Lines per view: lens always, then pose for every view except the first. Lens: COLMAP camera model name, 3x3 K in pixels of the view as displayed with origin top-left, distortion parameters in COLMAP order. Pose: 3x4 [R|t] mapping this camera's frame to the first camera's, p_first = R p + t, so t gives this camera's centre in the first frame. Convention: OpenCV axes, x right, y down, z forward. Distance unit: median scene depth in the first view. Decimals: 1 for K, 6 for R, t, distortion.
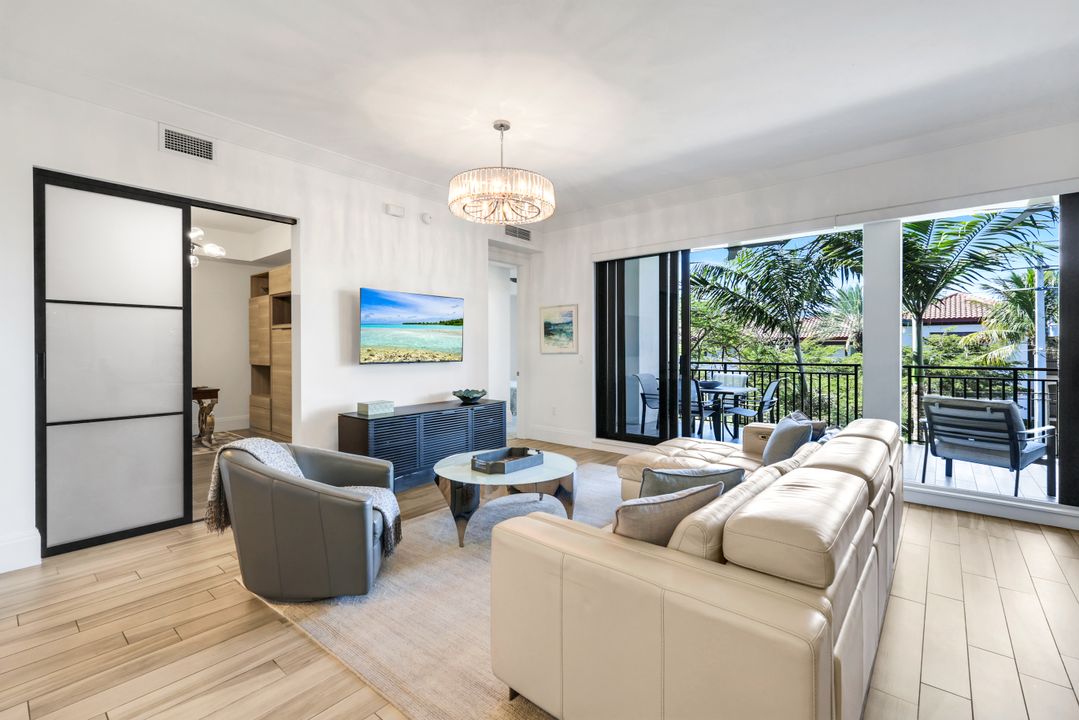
lens RADIAL K [[476.4, 0, 539.9], [0, 476.4, 351.7], [0, 0, 1]] dist [0.007633, -0.000976]
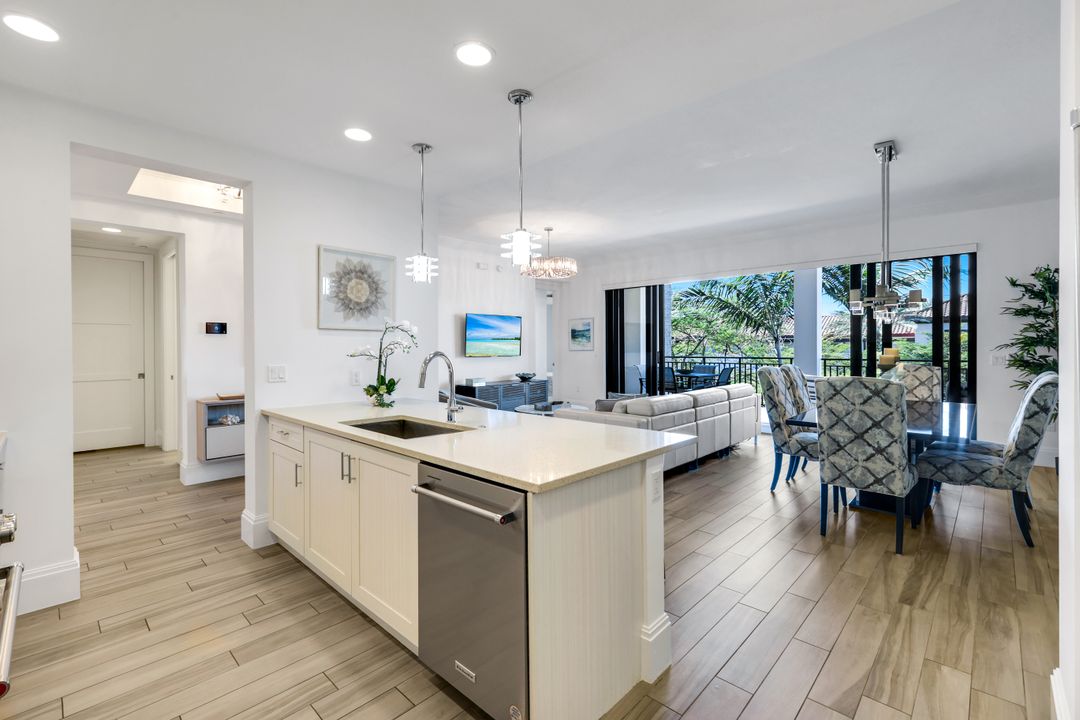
lens RADIAL K [[476.9, 0, 540.0], [0, 476.9, 349.7], [0, 0, 1]] dist [0.007633, -0.000976]
pose [[0.998402, -0.002337, -0.056471, -0.006162], [0.002398, 0.999997, 0.001003, -0.000612], [0.056468, -0.001137, 0.998404, -0.615319]]
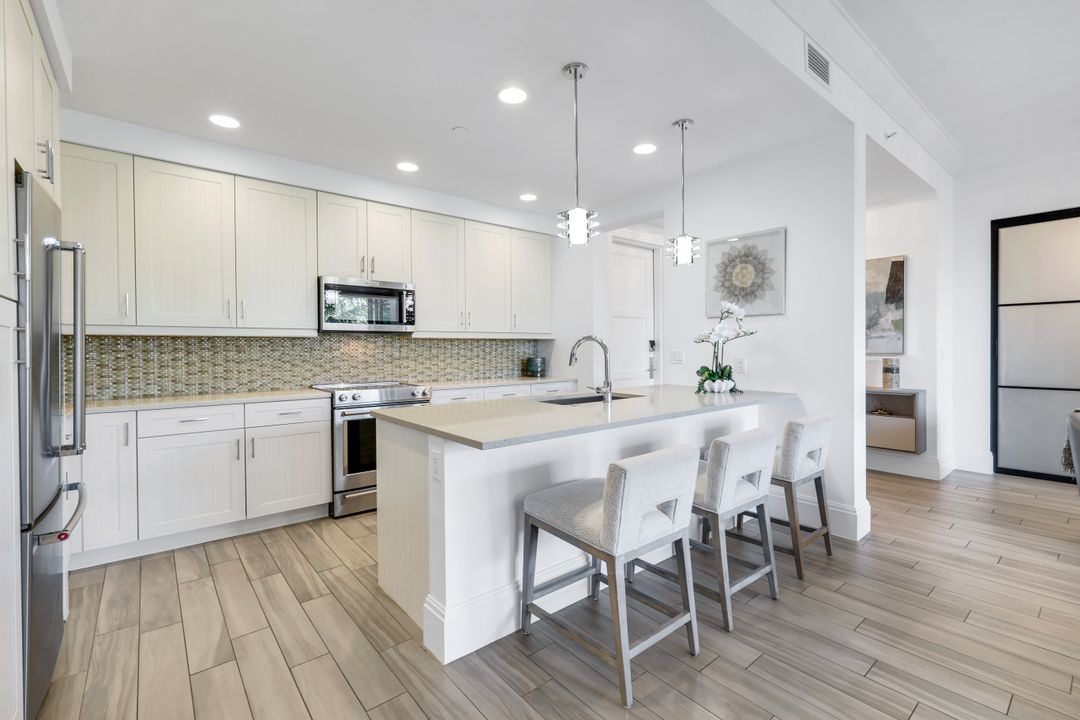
lens RADIAL K [[476.9, 0, 543.7], [0, 476.9, 354.0], [0, 0, 1]] dist [0.007633, -0.000976]
pose [[-0.161353, 0.012132, -0.986822, 0.408505], [0.001094, 0.999926, 0.012114, 0.016343], [0.986896, 0.000875, -0.161354, -0.103727]]
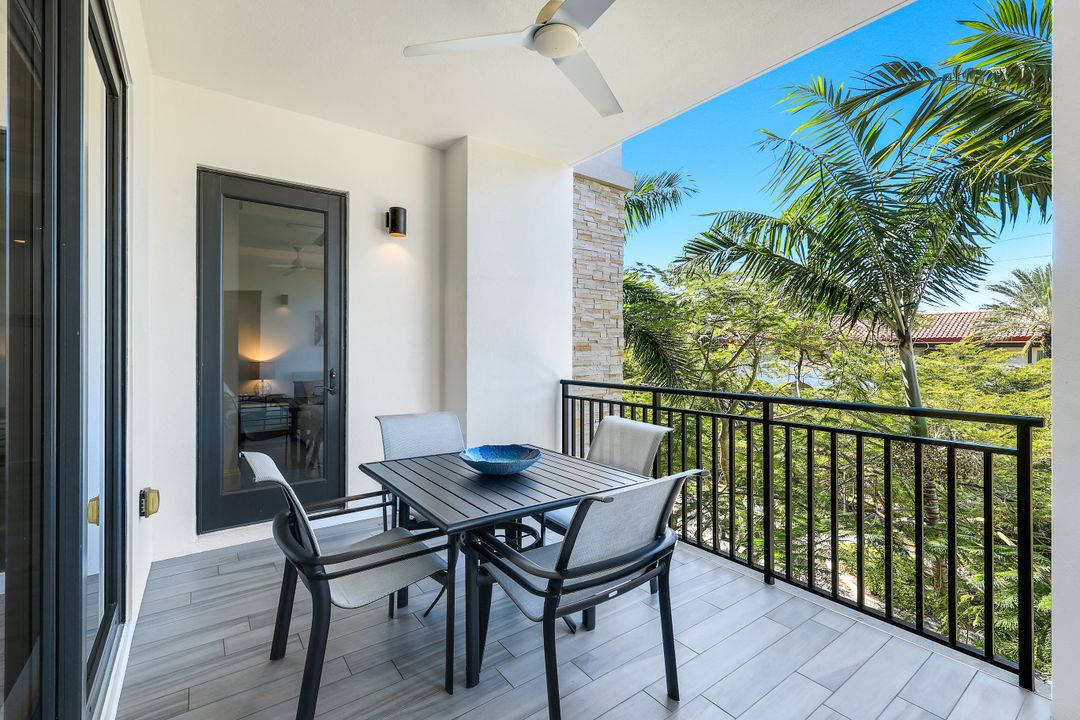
lens RADIAL K [[476.9, 0, 545.5], [0, 476.9, 351.3], [0, 0, 1]] dist [0.007633, -0.000976]
pose [[0.975877, 0.000074, -0.218323, 0.605900], [-0.001761, 0.999970, -0.007532, -0.010772], [0.218316, 0.007735, 0.975847, 0.895801]]
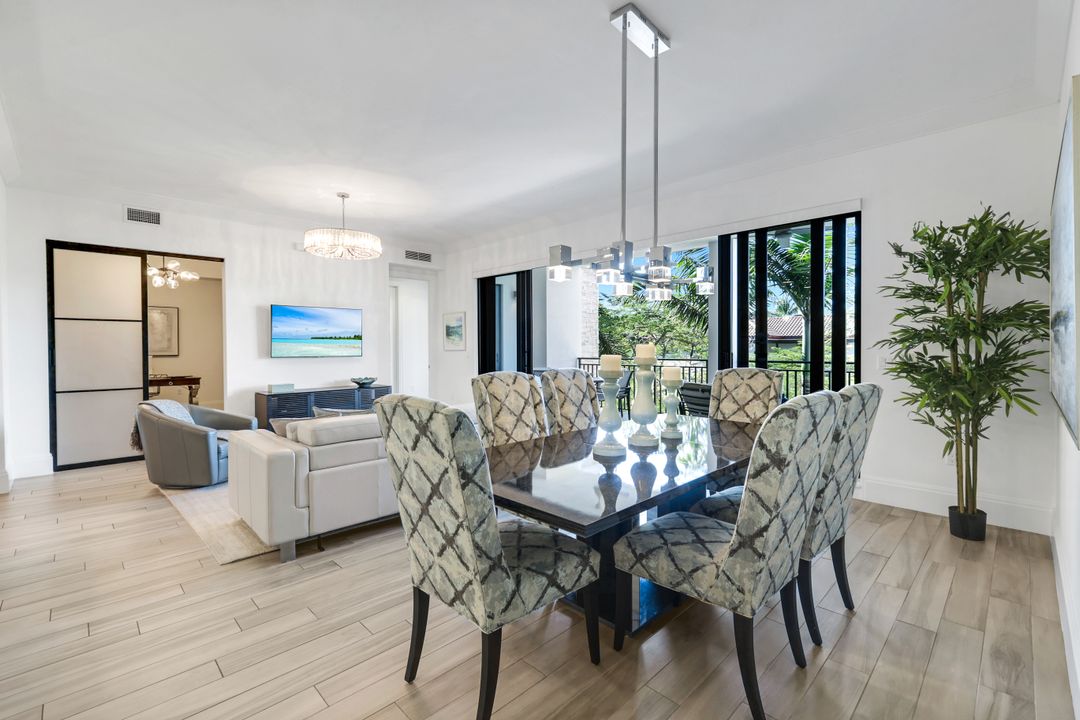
lens RADIAL K [[476.9, 0, 538.6], [0, 476.9, 355.3], [0, 0, 1]] dist [0.007633, -0.000976]
pose [[0.996180, -0.001348, -0.087309, 0.457836], [0.002193, 0.999952, 0.009586, 0.005837], [0.087292, -0.009741, 0.996135, -0.299219]]
